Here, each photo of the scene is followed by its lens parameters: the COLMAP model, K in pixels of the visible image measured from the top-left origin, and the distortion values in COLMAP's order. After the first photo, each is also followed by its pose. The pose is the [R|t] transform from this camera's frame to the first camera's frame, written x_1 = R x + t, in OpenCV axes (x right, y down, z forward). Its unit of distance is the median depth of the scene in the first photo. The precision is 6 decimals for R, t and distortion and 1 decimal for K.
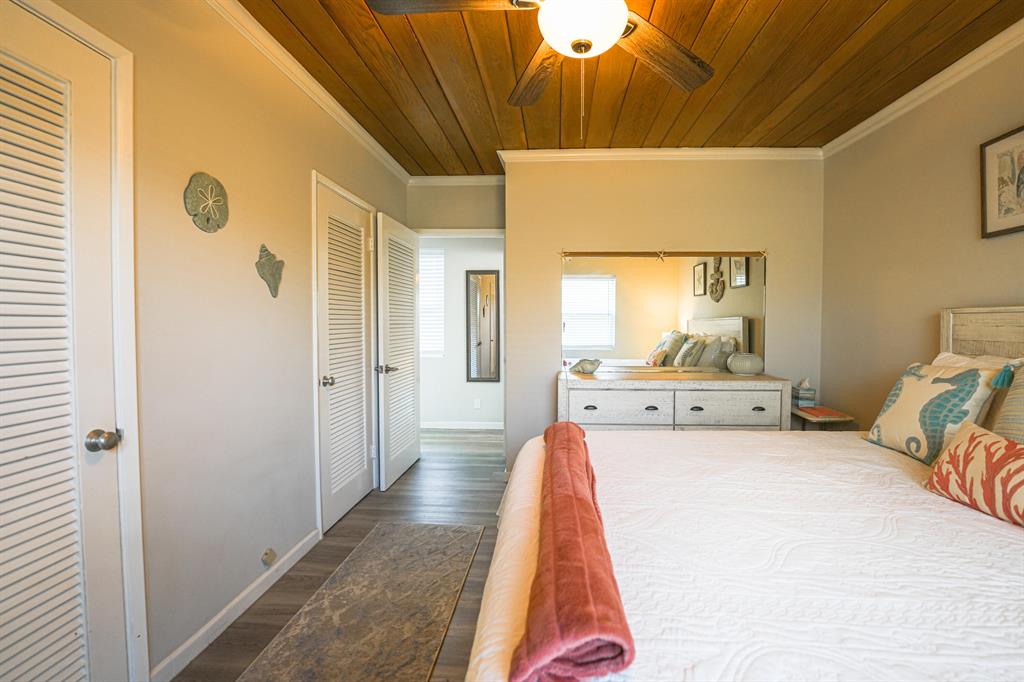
lens RADIAL K [[435.2, 0, 539.6], [0, 435.2, 336.4], [0, 0, 1]] dist [-0.025324, 0.000495]
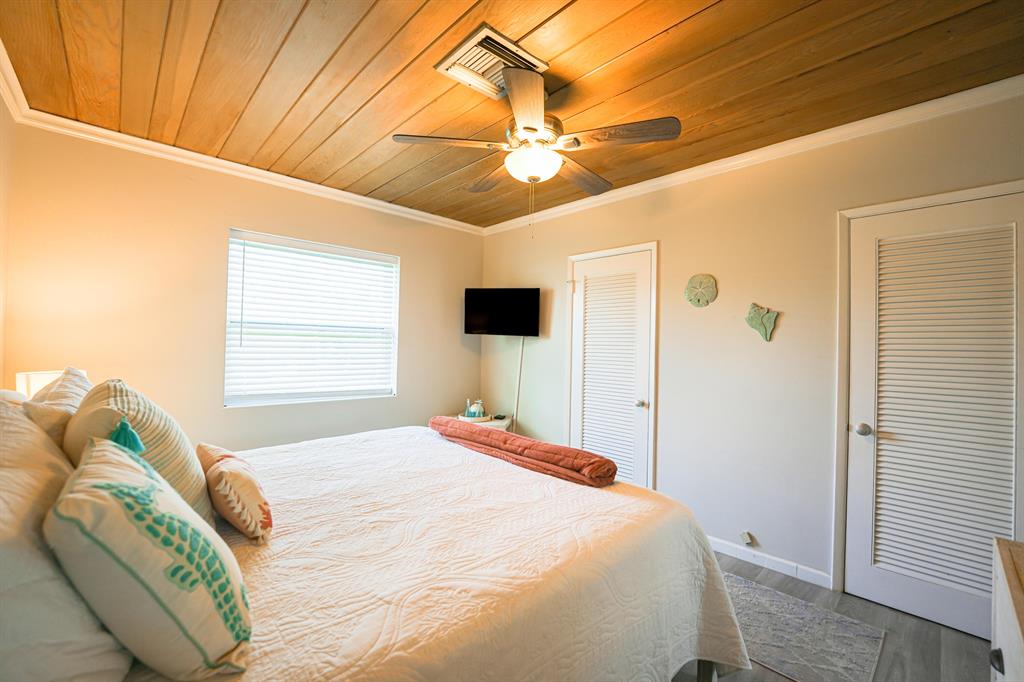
lens RADIAL K [[422.0, 0, 506.6], [0, 422.0, 341.2], [0, 0, 1]] dist [-0.022264, 0.000076]
pose [[-0.697183, -0.027222, -0.716376, 0.807728], [-0.047990, 0.998810, 0.008749, -0.065784], [0.715285, 0.040479, -0.697659, 1.319573]]
